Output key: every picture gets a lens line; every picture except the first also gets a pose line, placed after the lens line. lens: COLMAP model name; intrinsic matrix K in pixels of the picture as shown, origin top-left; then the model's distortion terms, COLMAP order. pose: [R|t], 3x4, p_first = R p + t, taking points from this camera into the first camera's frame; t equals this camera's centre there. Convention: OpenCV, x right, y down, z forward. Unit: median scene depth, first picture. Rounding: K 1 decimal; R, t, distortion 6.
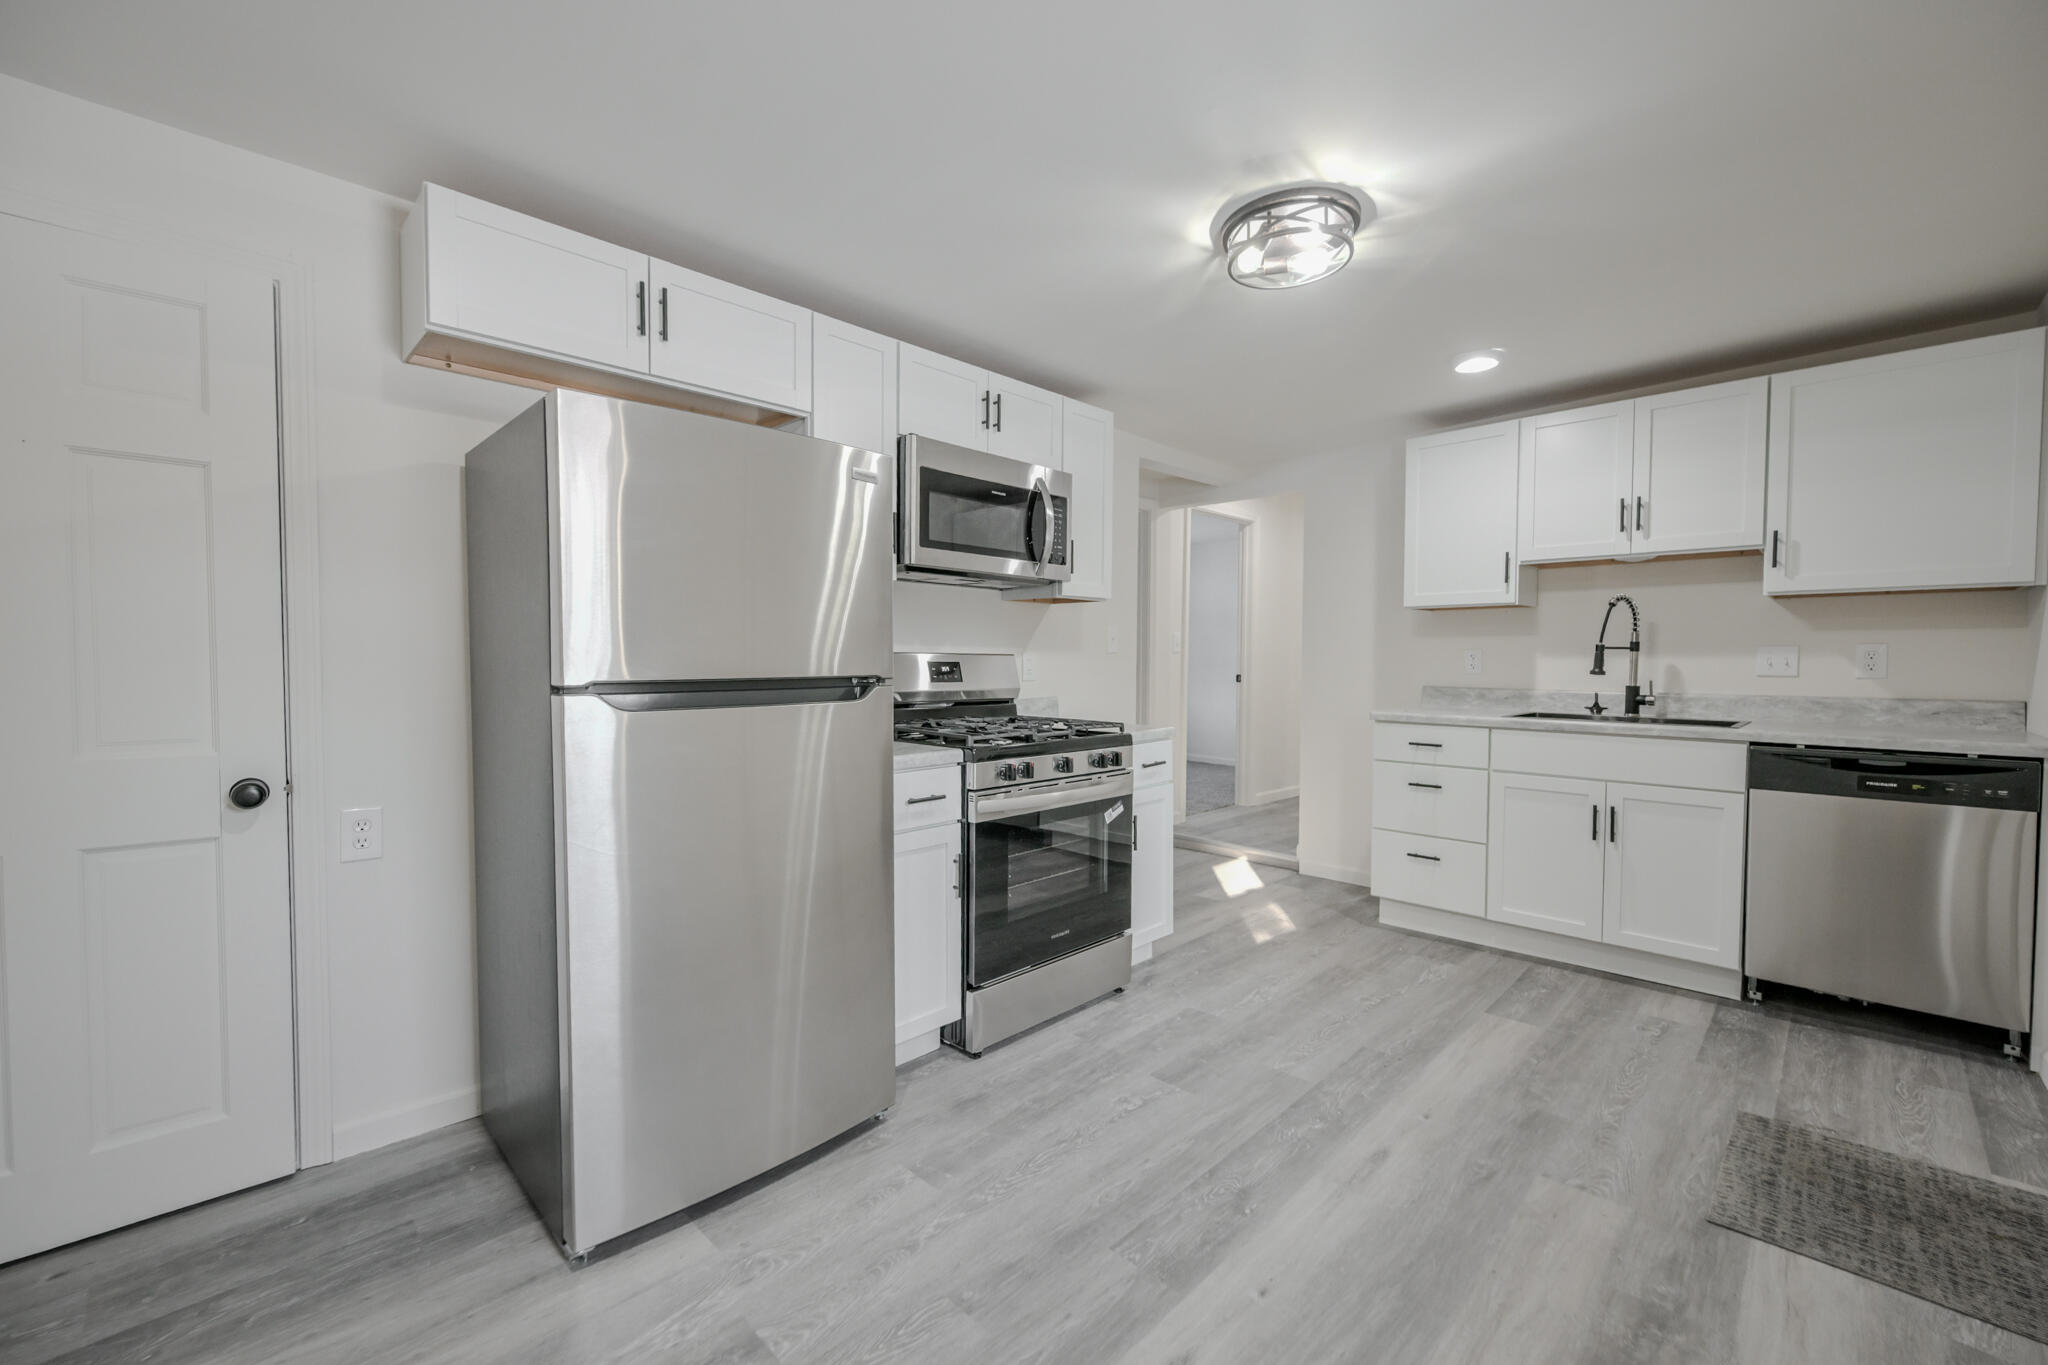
lens RADIAL K [[817.4, 0, 1031.9], [0, 817.4, 686.7], [0, 0, 1]] dist [0.008037, -0.001261]
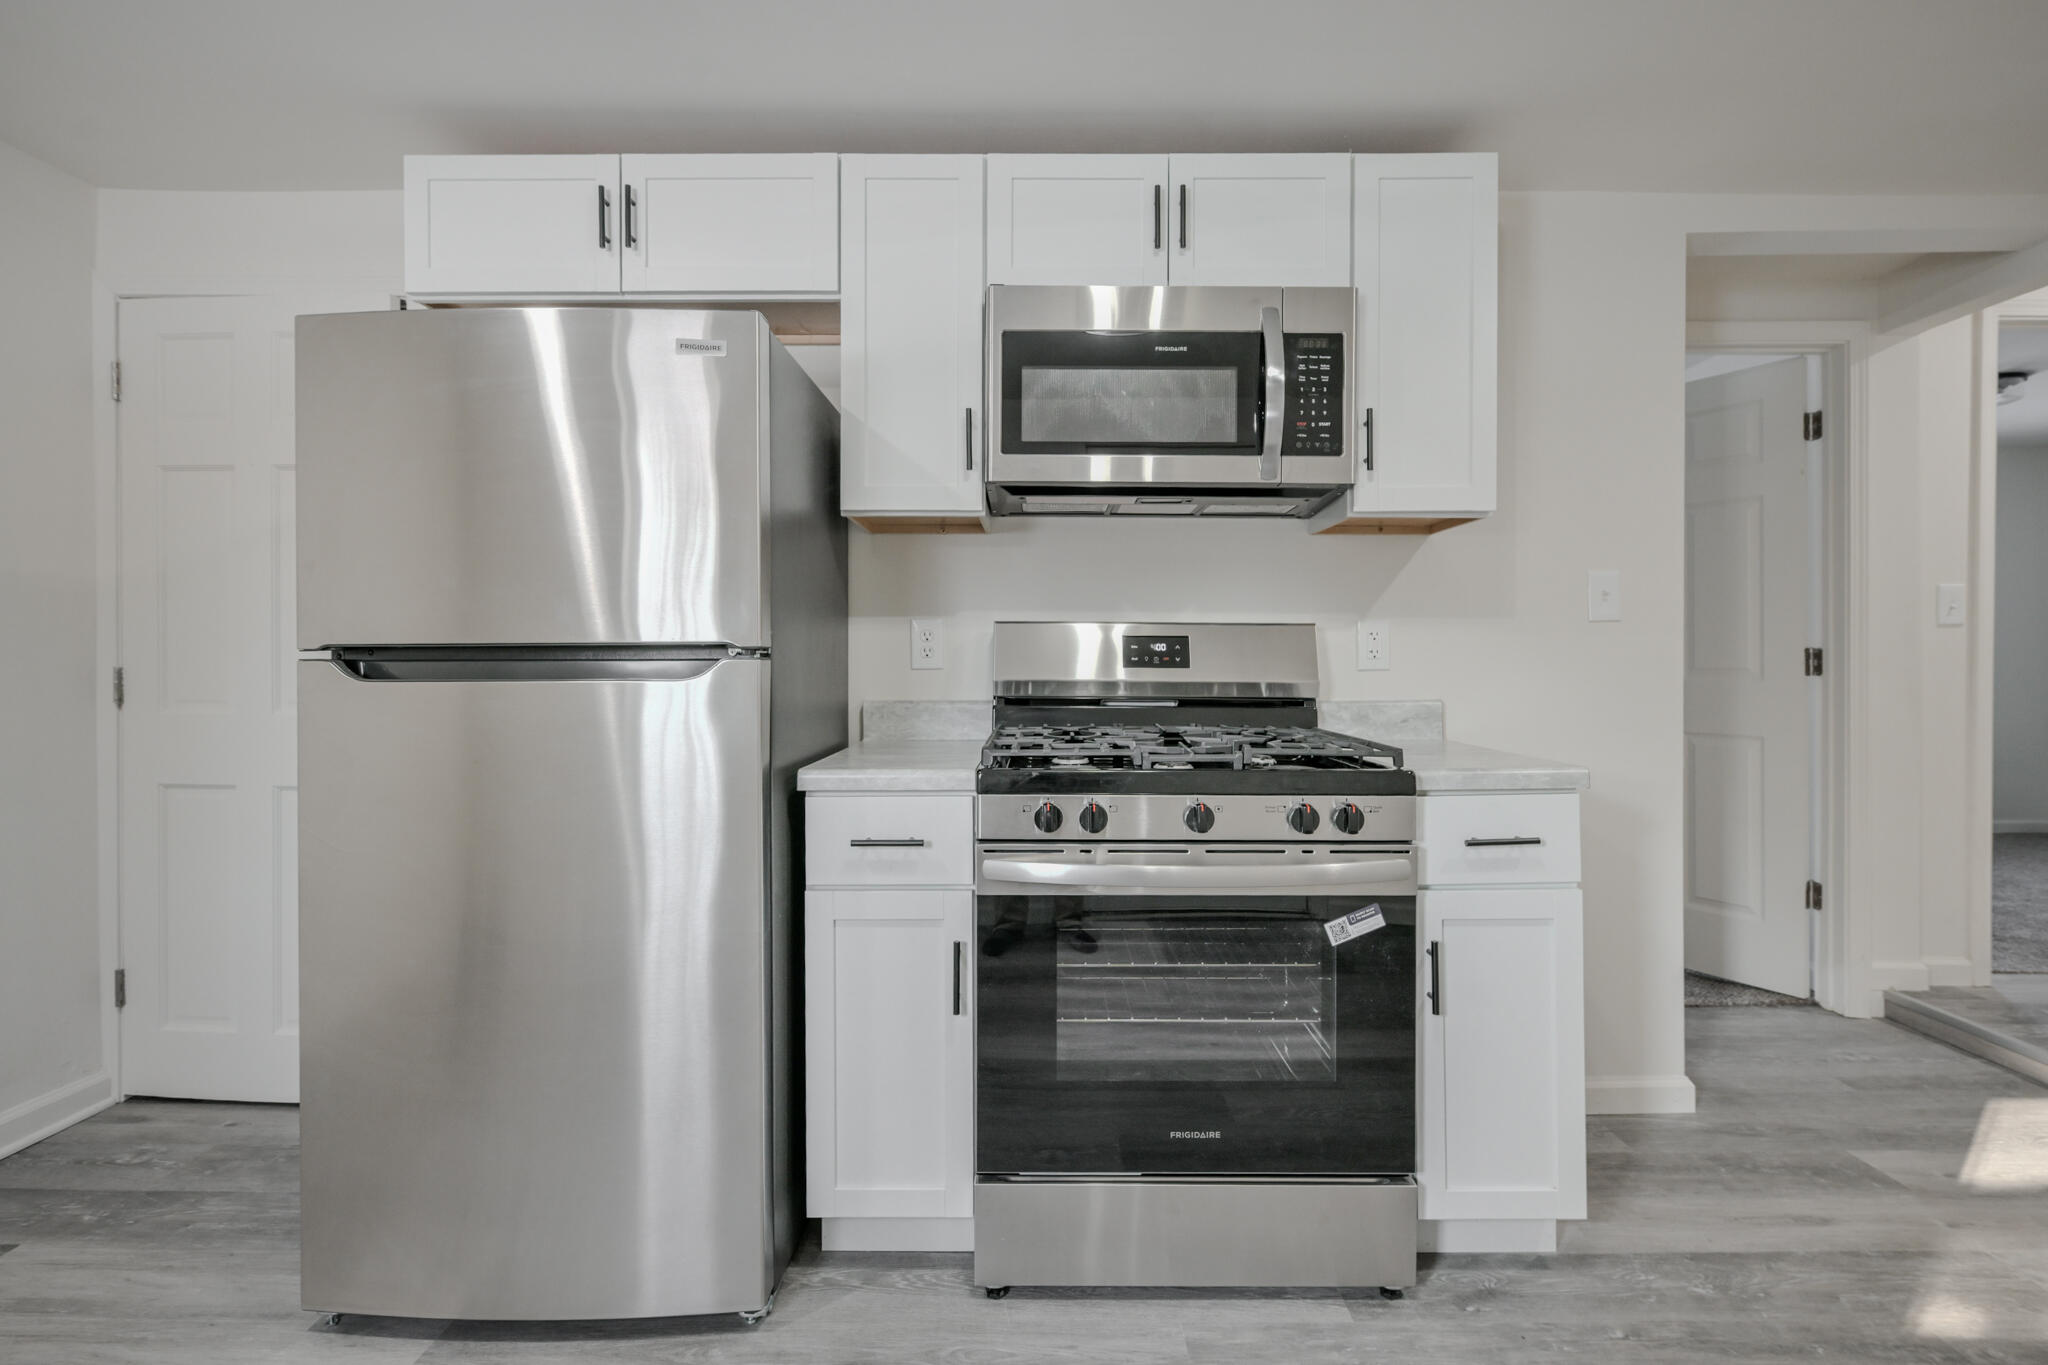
lens RADIAL K [[941.1, 0, 1004.7], [0, 941.1, 658.0], [0, 0, 1]] dist [0.000790, 0.001761]
pose [[0.703285, -0.003164, -0.710901, 0.359625], [-0.022999, 0.999365, -0.027201, 0.010553], [0.710536, 0.035480, 0.702765, 0.436477]]
